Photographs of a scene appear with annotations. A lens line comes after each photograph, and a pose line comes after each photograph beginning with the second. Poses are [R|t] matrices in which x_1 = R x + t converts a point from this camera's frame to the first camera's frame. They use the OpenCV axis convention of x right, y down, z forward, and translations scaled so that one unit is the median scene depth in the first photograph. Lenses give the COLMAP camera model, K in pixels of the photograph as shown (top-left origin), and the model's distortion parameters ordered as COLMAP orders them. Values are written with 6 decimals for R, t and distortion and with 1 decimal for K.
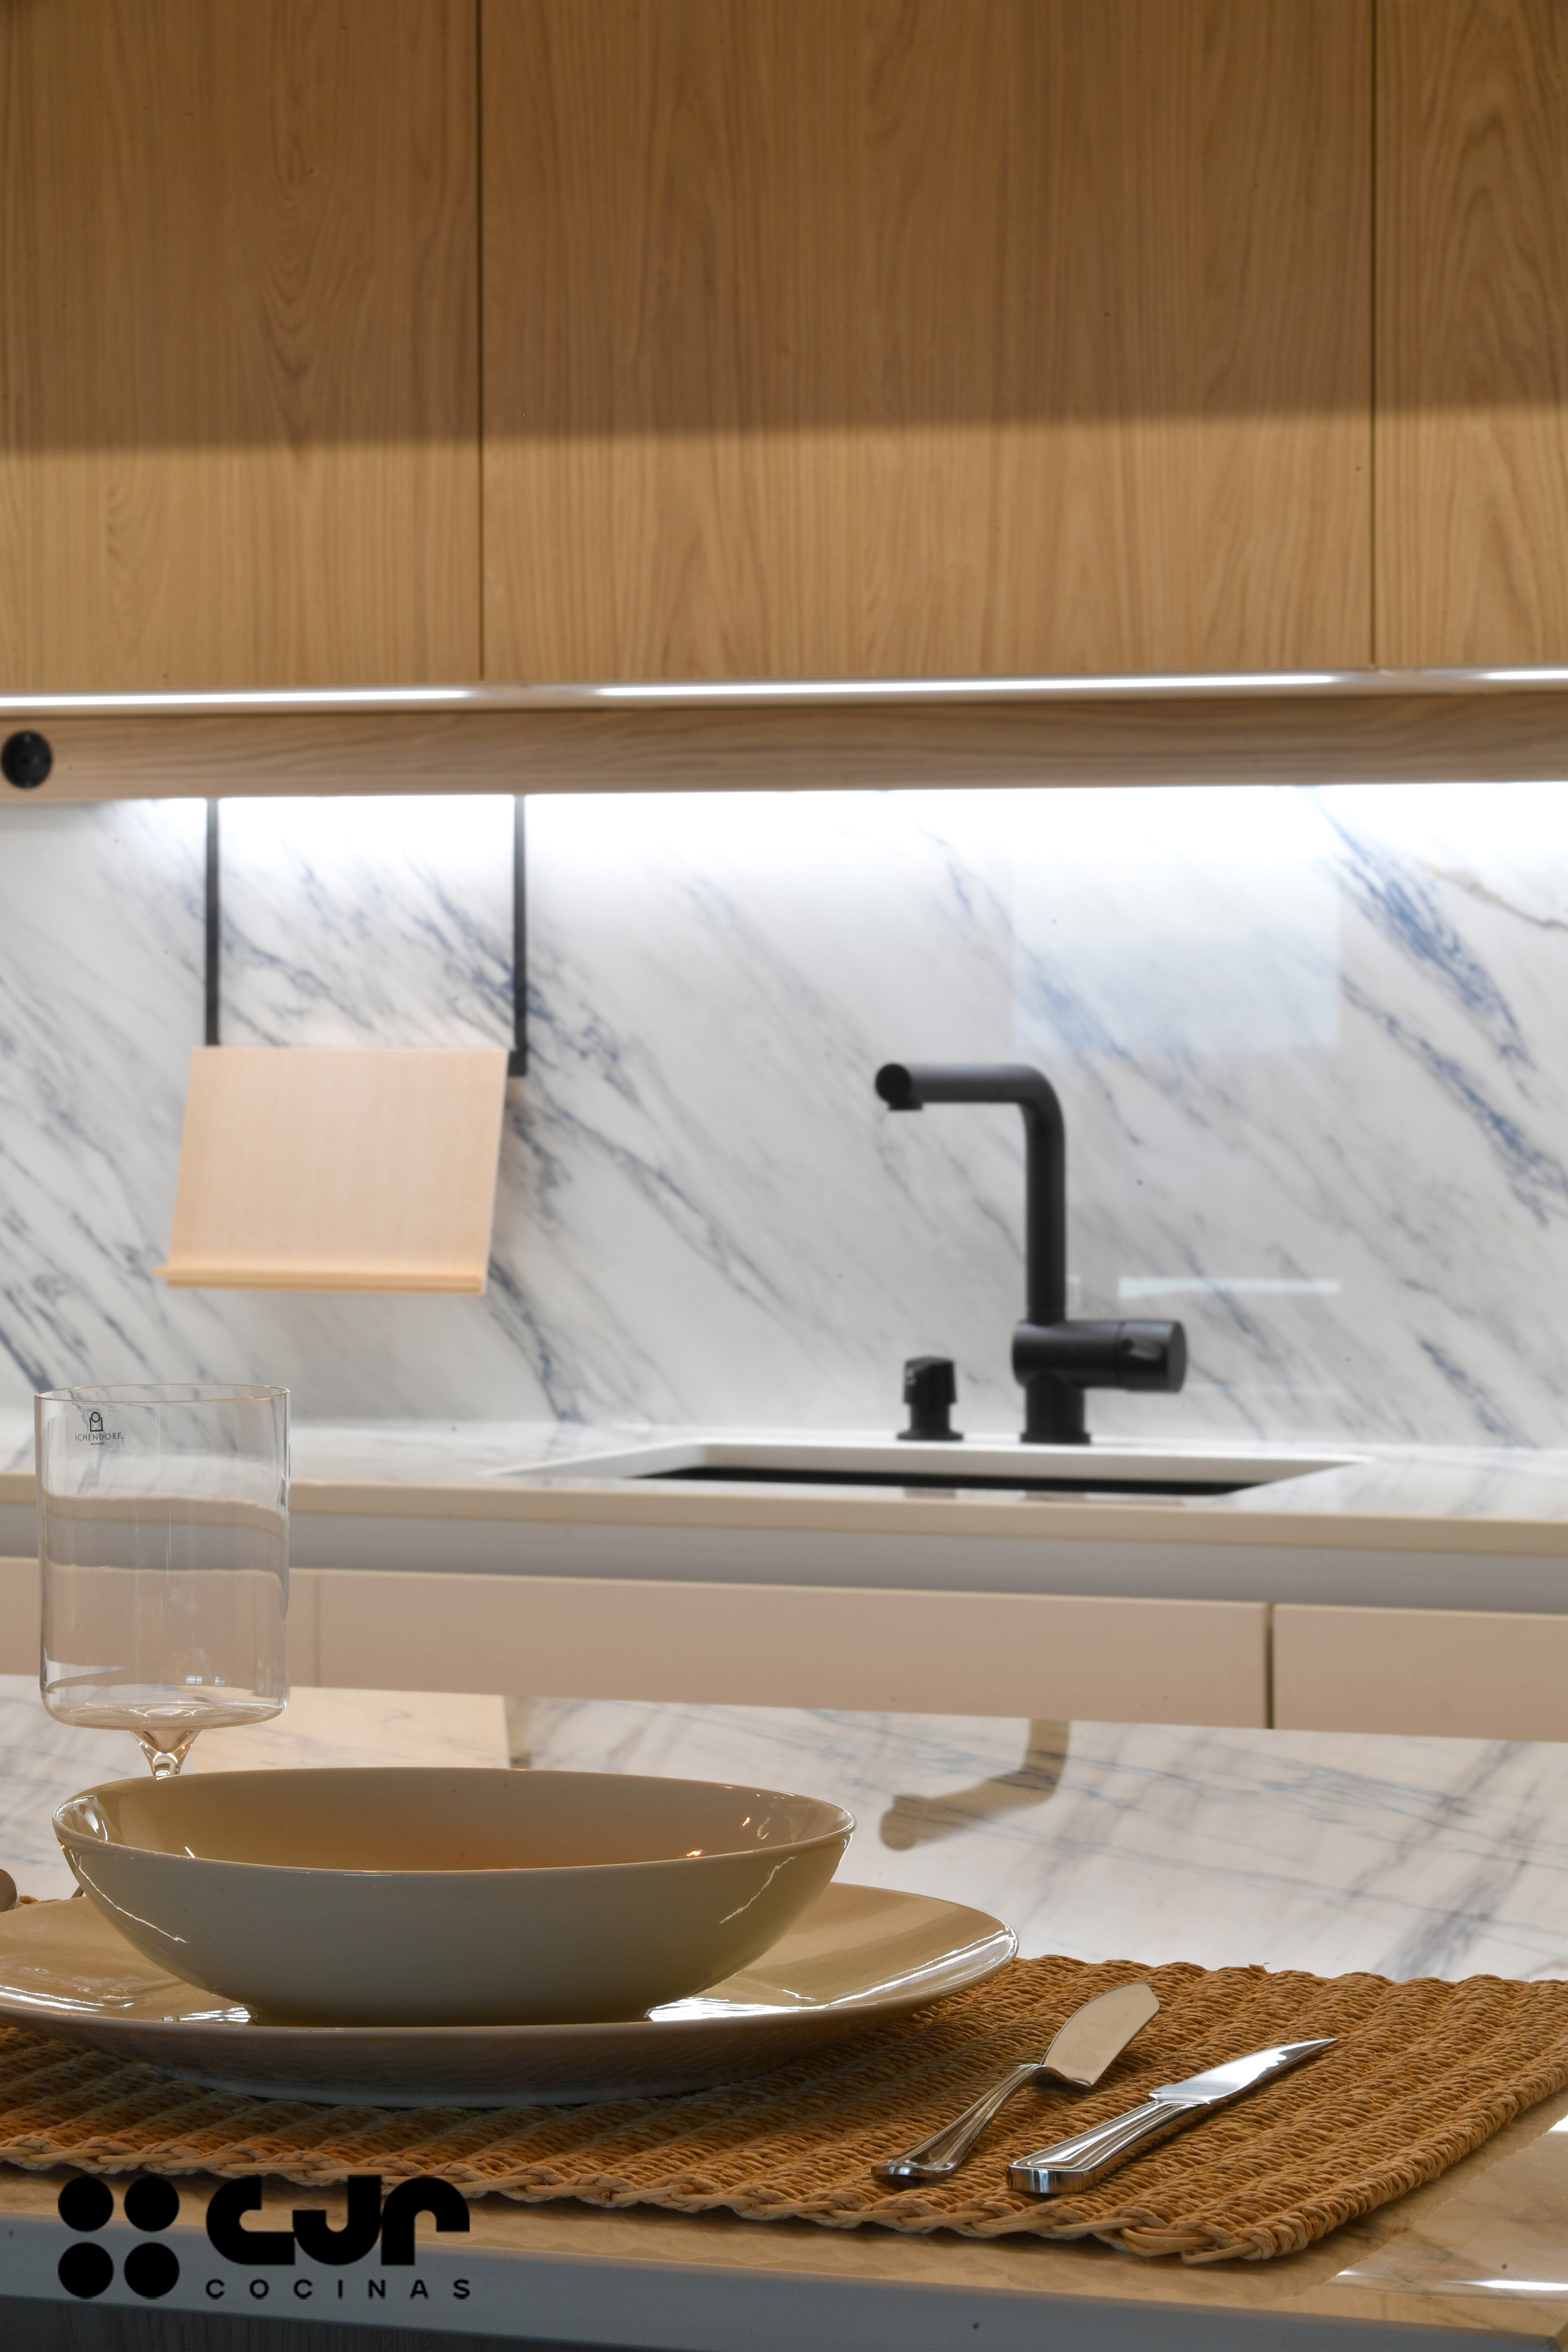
lens RADIAL K [[5815.2, 0, 783.5], [0, 5815.2, 1055.2], [0, 0, 1]] dist [0.085359, 0.366341]
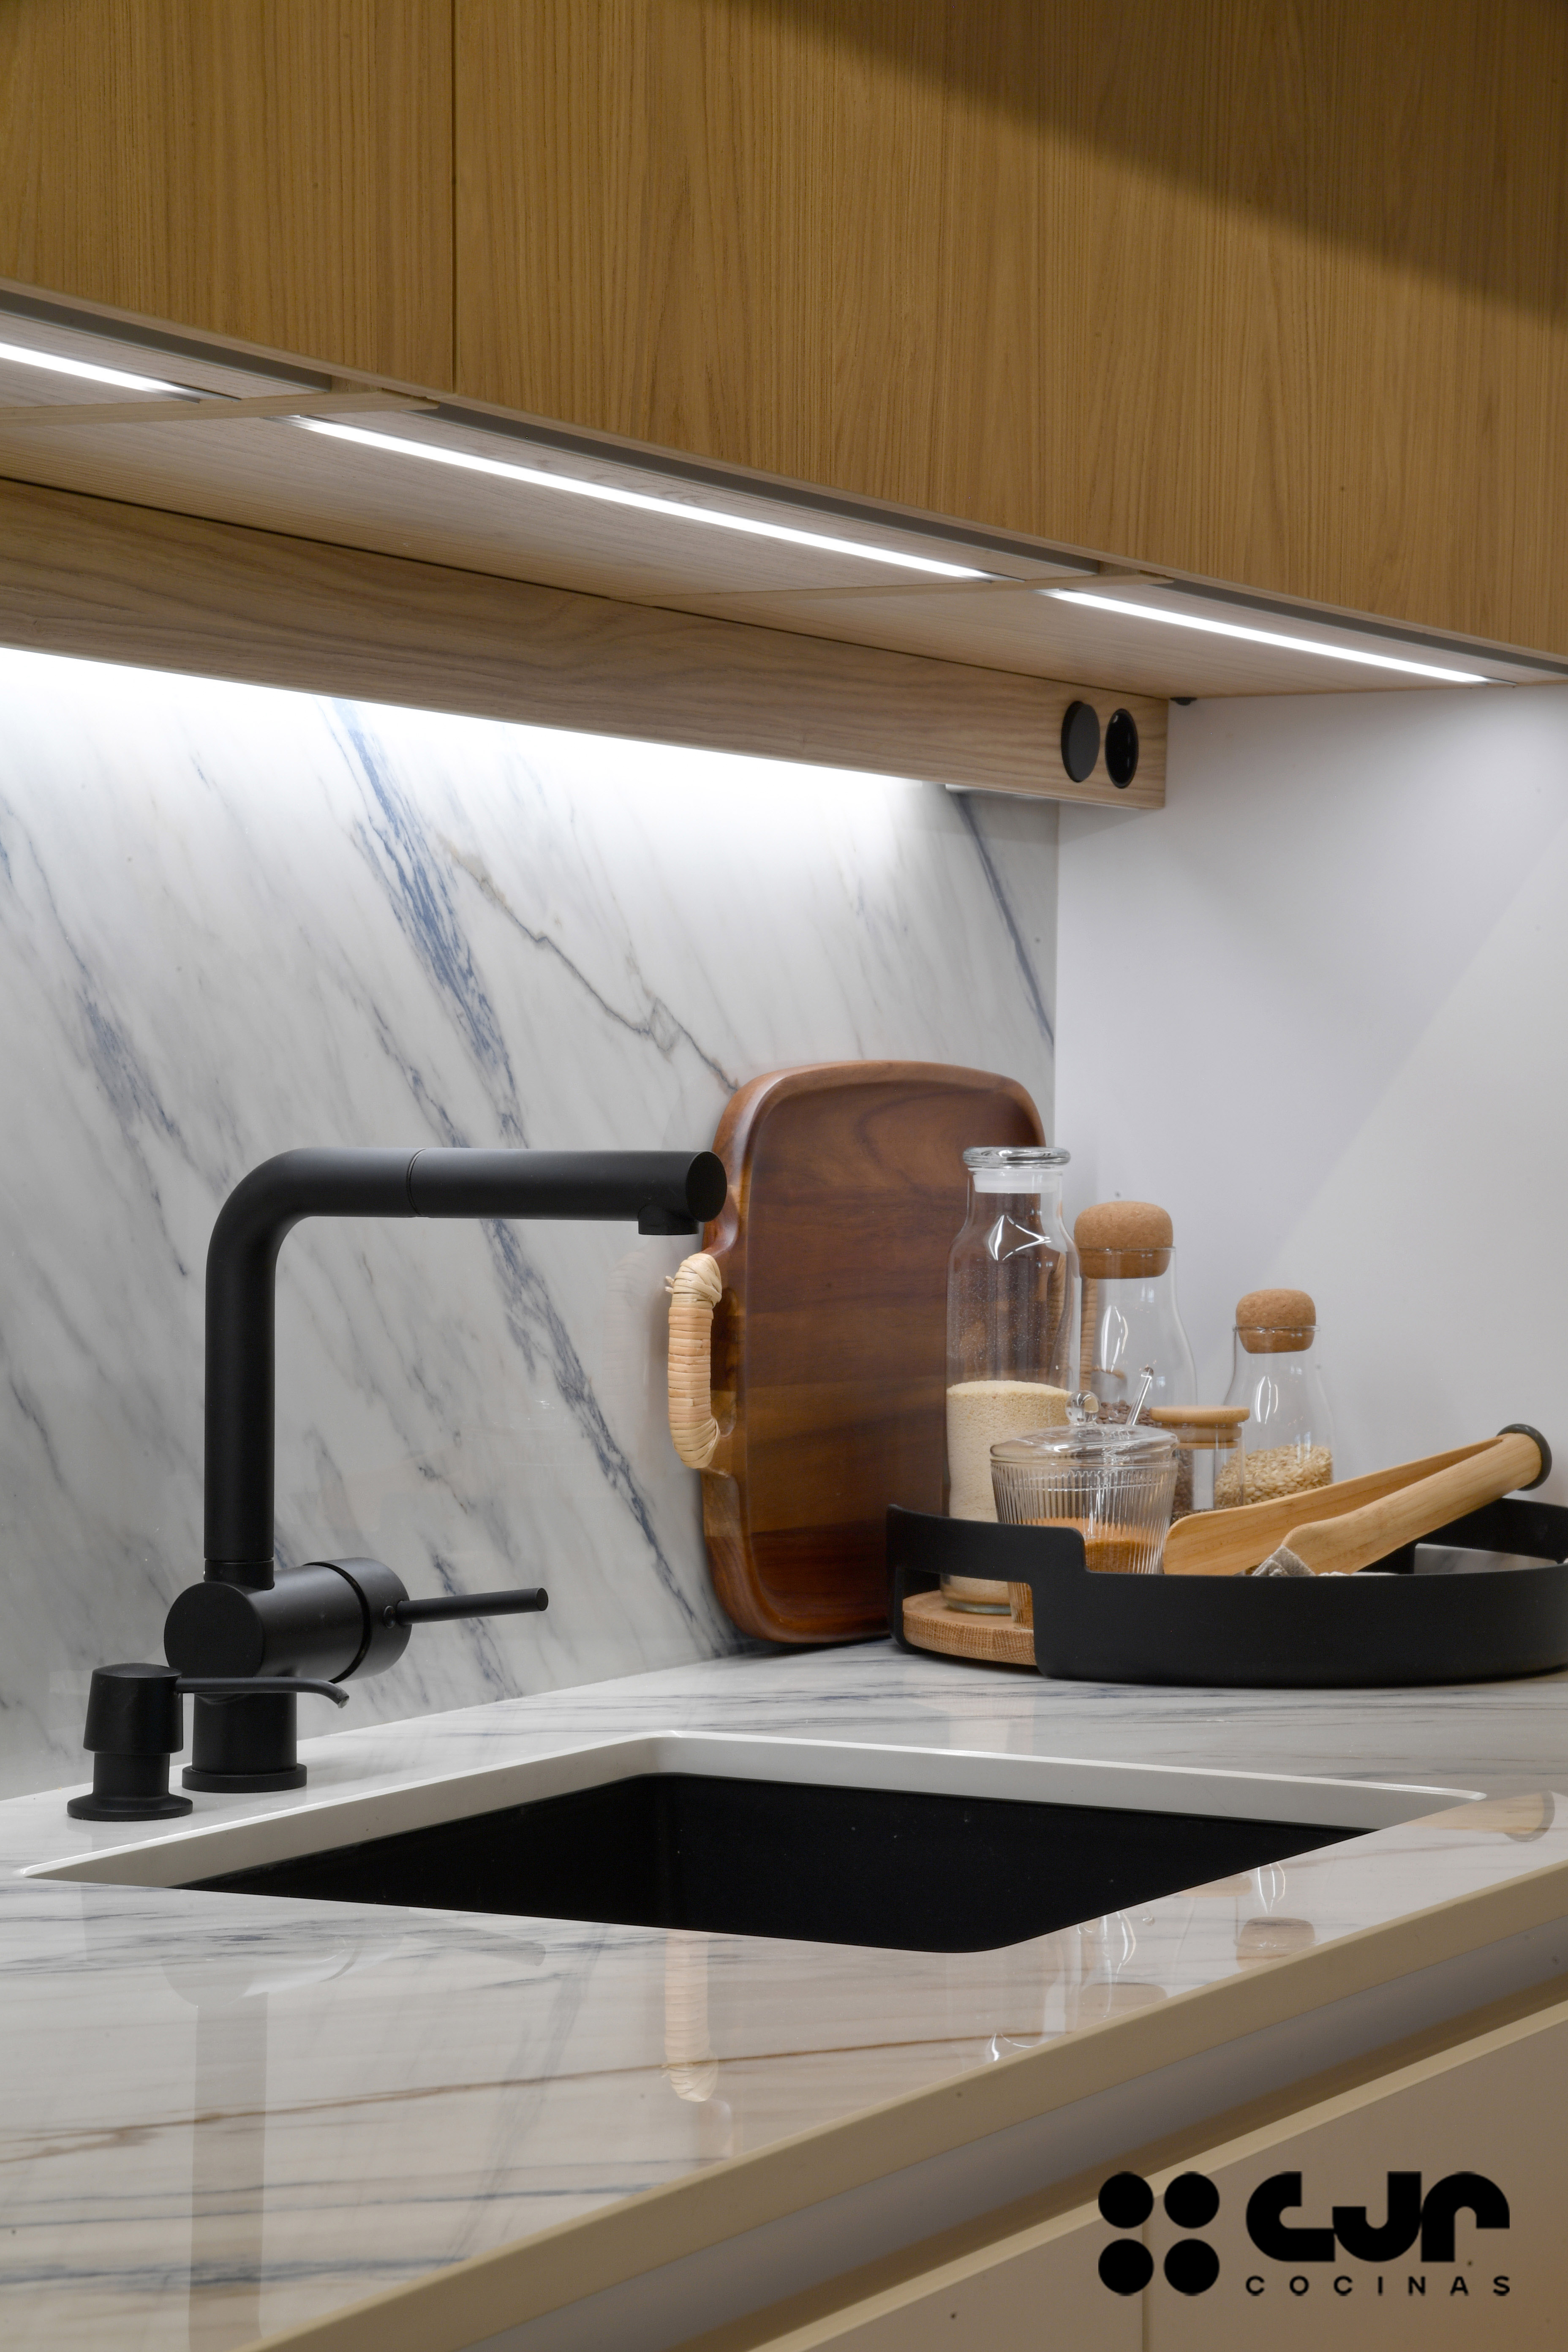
lens RADIAL K [[5117.8, 0, 784.0], [0, 5117.8, 1176.0], [0, 0, 1]] dist [0.521143, 0.050048]
pose [[0.134131, -0.015230, 0.990847, -0.480571], [-0.004779, 0.999860, 0.016015, -0.004257], [-0.990952, -0.006883, 0.134039, 0.898691]]
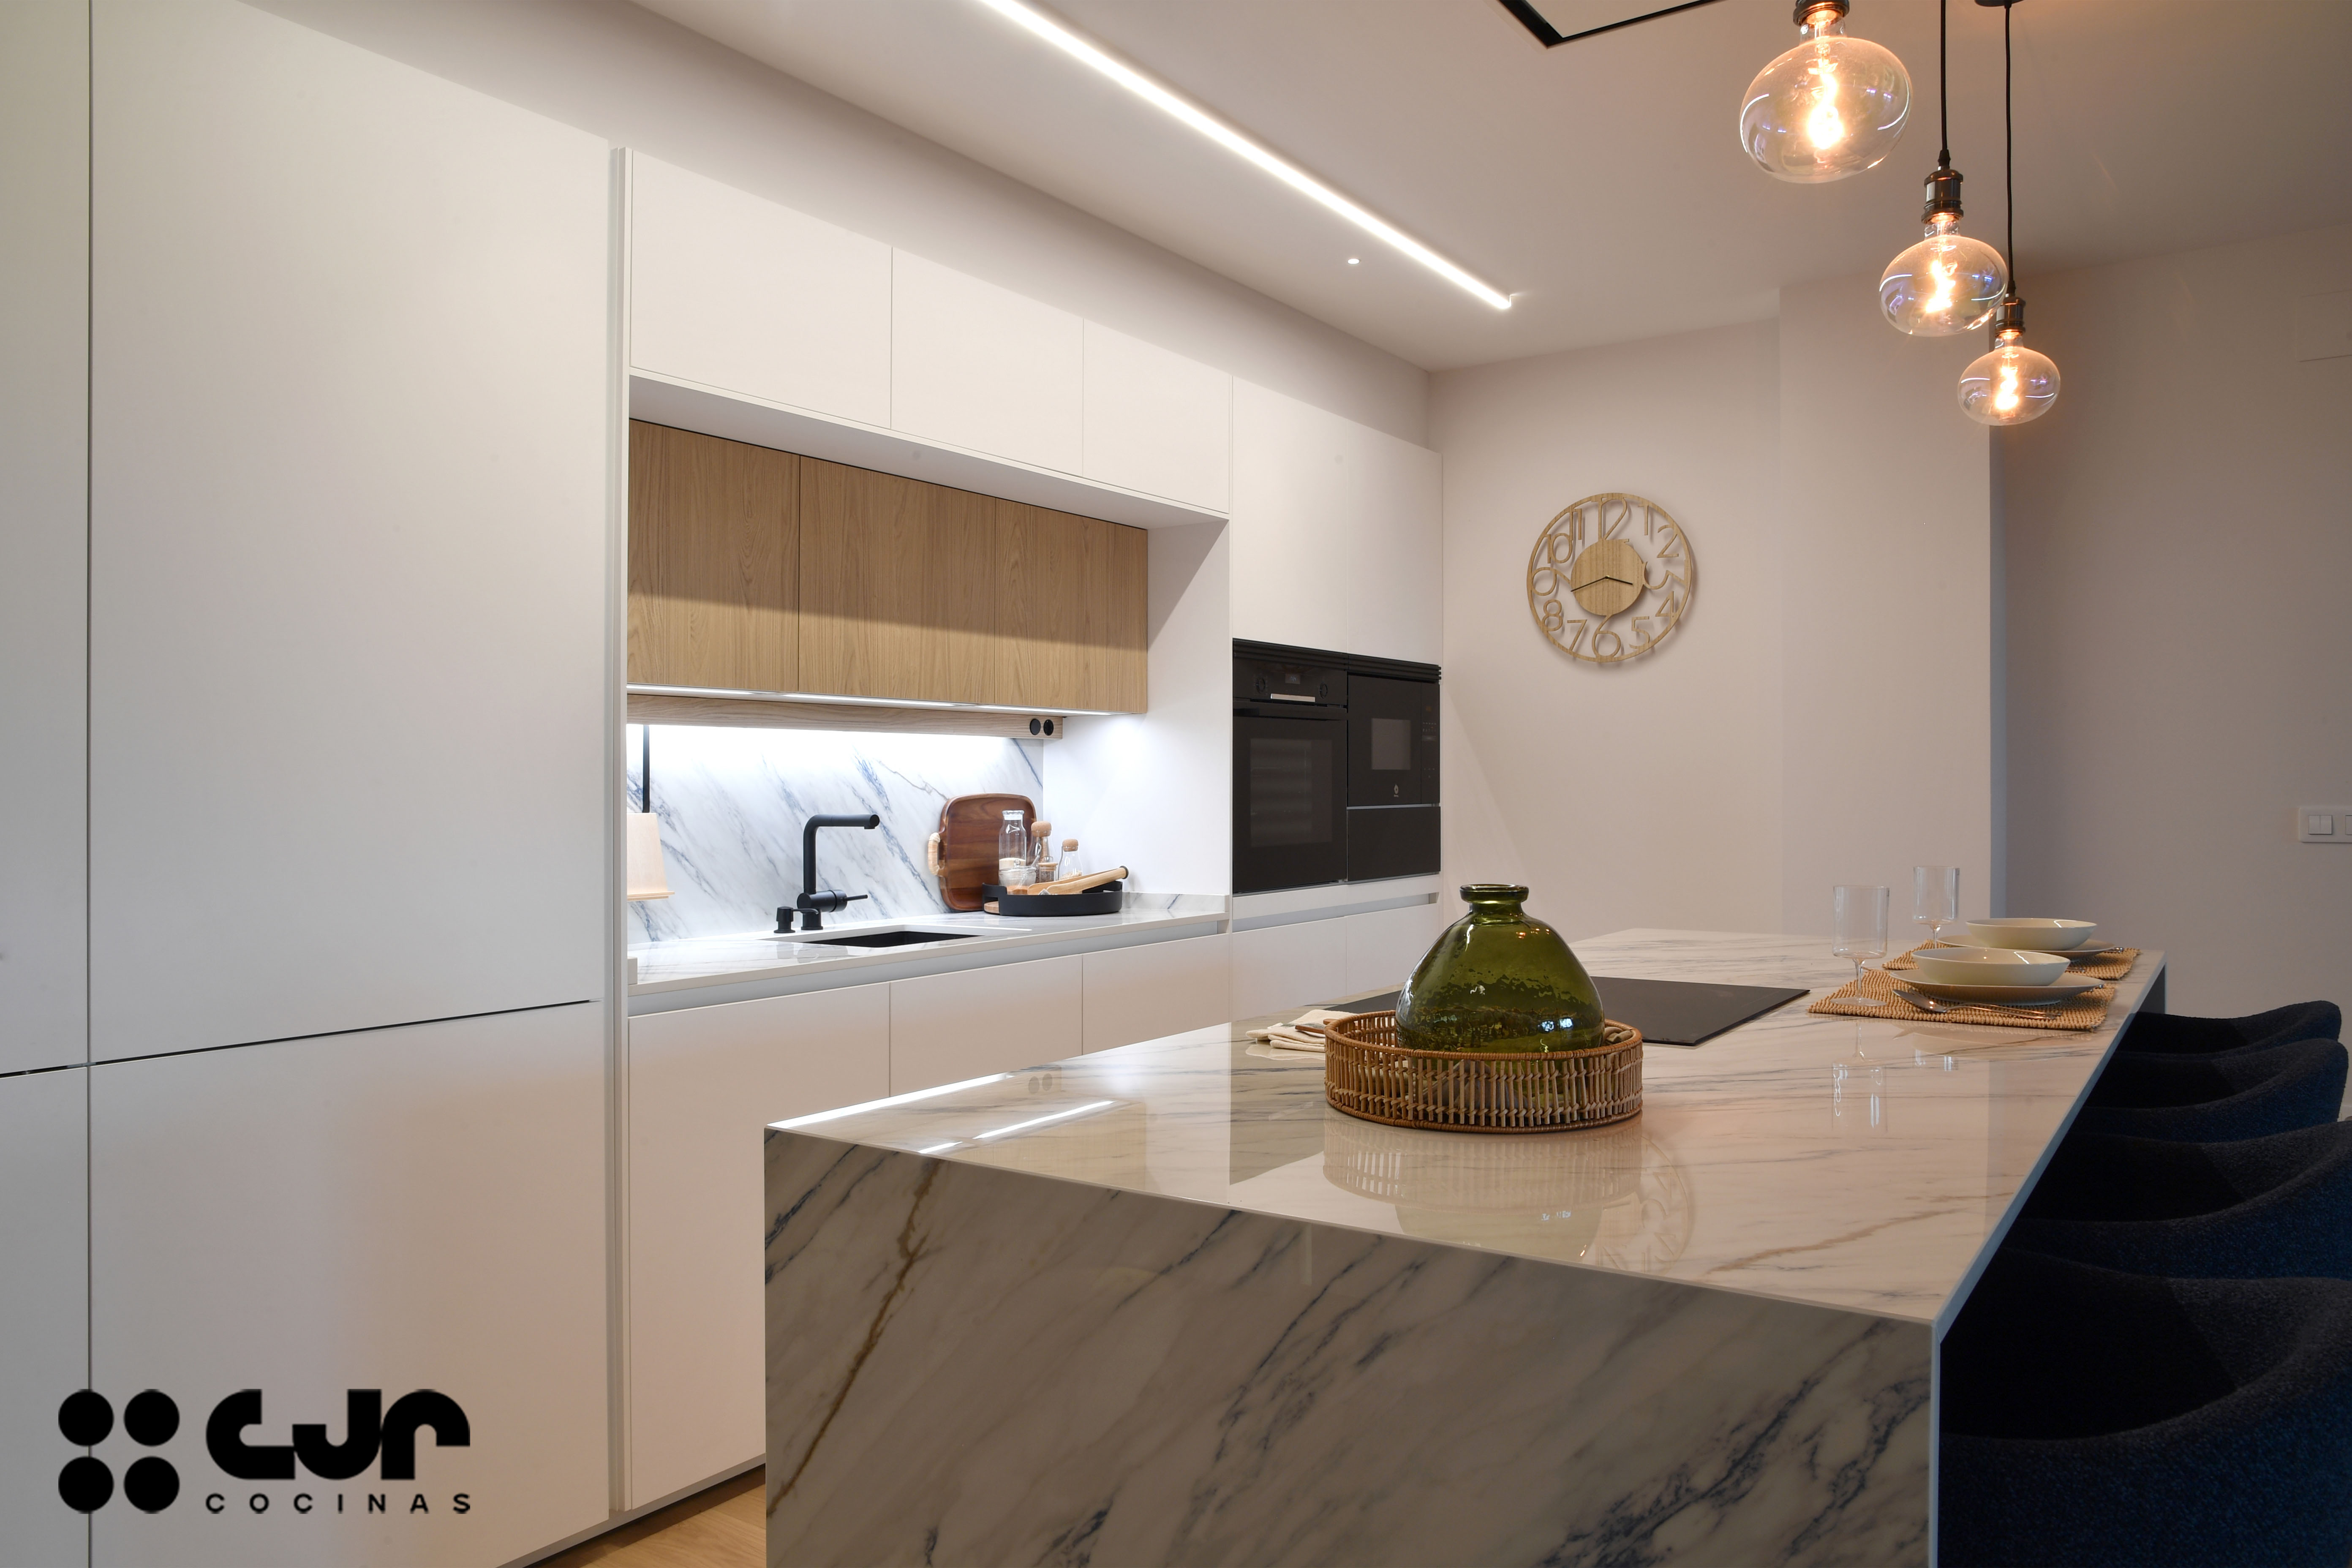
lens RADIAL K [[1640.9, 0, 1158.7], [0, 1640.9, 776.9], [0, 0, 1]] dist [-0.066896, 0.054471]
pose [[0.252042, 0.002170, 0.967714, -0.817917], [0.011739, 0.999917, -0.005299, -0.012547], [-0.967645, 0.012695, 0.251995, 0.593383]]
